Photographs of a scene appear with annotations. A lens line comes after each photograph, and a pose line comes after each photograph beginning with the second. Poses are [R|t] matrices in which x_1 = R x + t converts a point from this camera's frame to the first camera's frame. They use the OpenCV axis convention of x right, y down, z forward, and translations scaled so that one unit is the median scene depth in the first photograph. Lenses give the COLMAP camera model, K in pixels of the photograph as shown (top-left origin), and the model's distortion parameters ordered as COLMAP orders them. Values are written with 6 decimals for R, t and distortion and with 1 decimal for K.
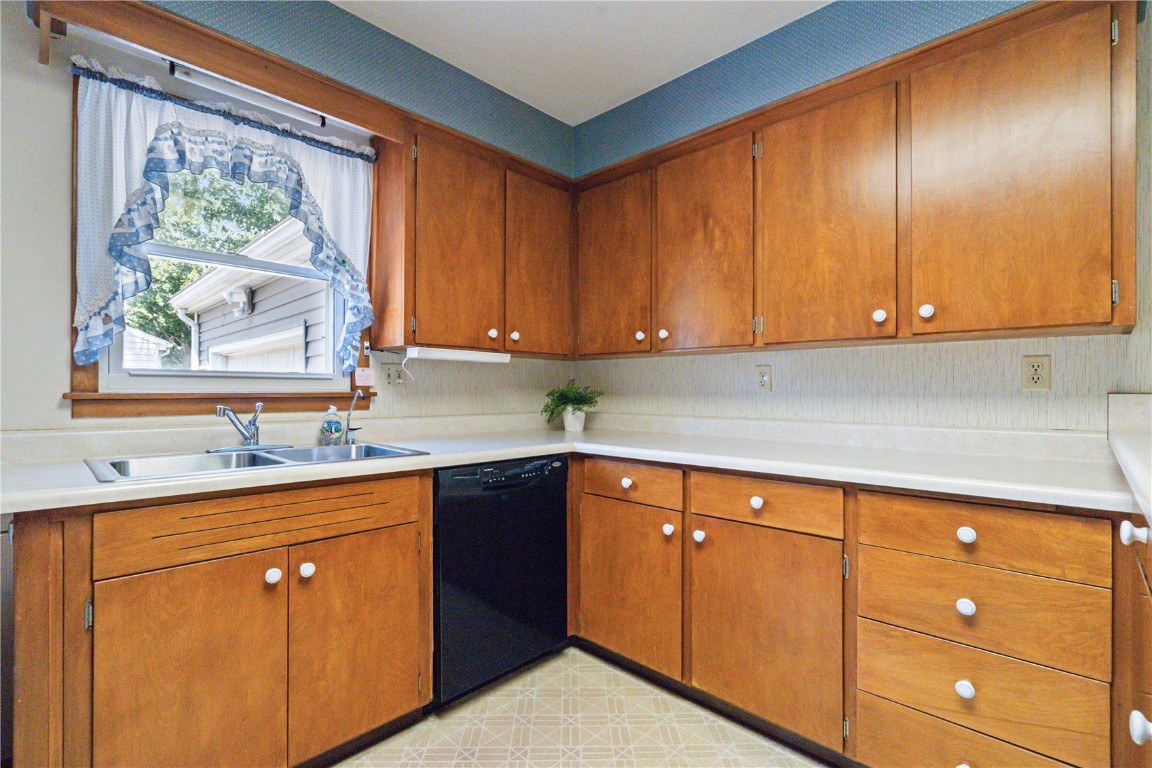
lens RADIAL K [[540.3, 0, 574.1], [0, 540.3, 391.6], [0, 0, 1]] dist [-0.001647, -0.000129]
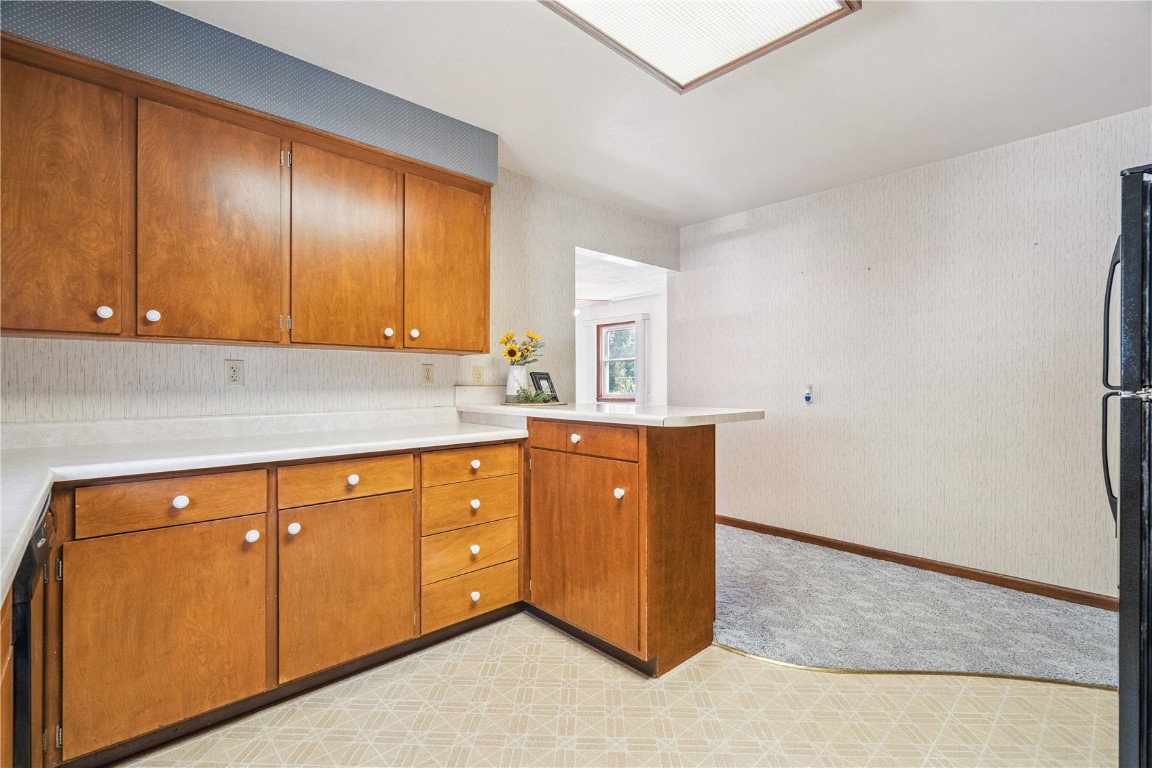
lens RADIAL K [[520.9, 0, 580.5], [0, 520.9, 390.1], [0, 0, 1]] dist [-0.001814, -0.000203]
pose [[0.029166, -0.016044, 0.999446, -0.727563], [0.004404, 0.999864, 0.015922, -0.007463], [-0.999565, 0.003937, 0.029233, 0.428300]]
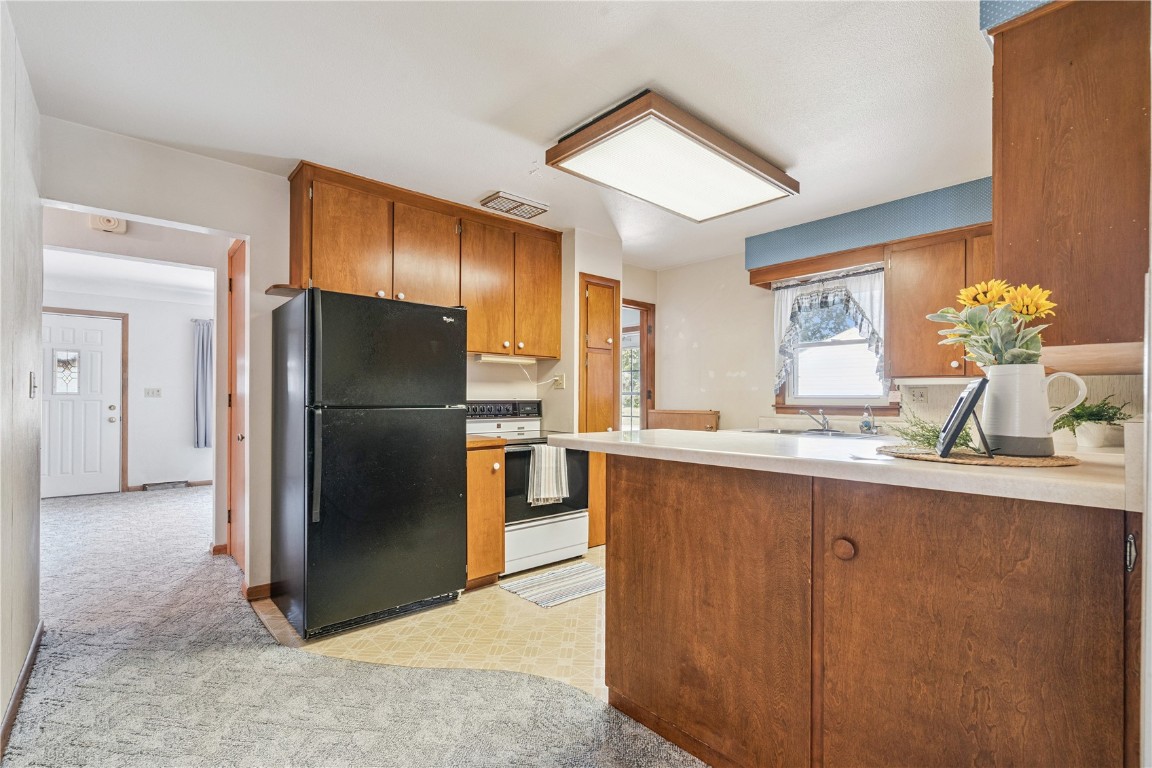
lens RADIAL K [[520.9, 0, 580.5], [0, 520.9, 390.1], [0, 0, 1]] dist [-0.001814, -0.000203]
pose [[-0.063956, -0.020497, -0.997742, 1.596781], [-0.007166, 0.999773, -0.020079, -0.009657], [0.997927, 0.005865, -0.064089, 0.156971]]
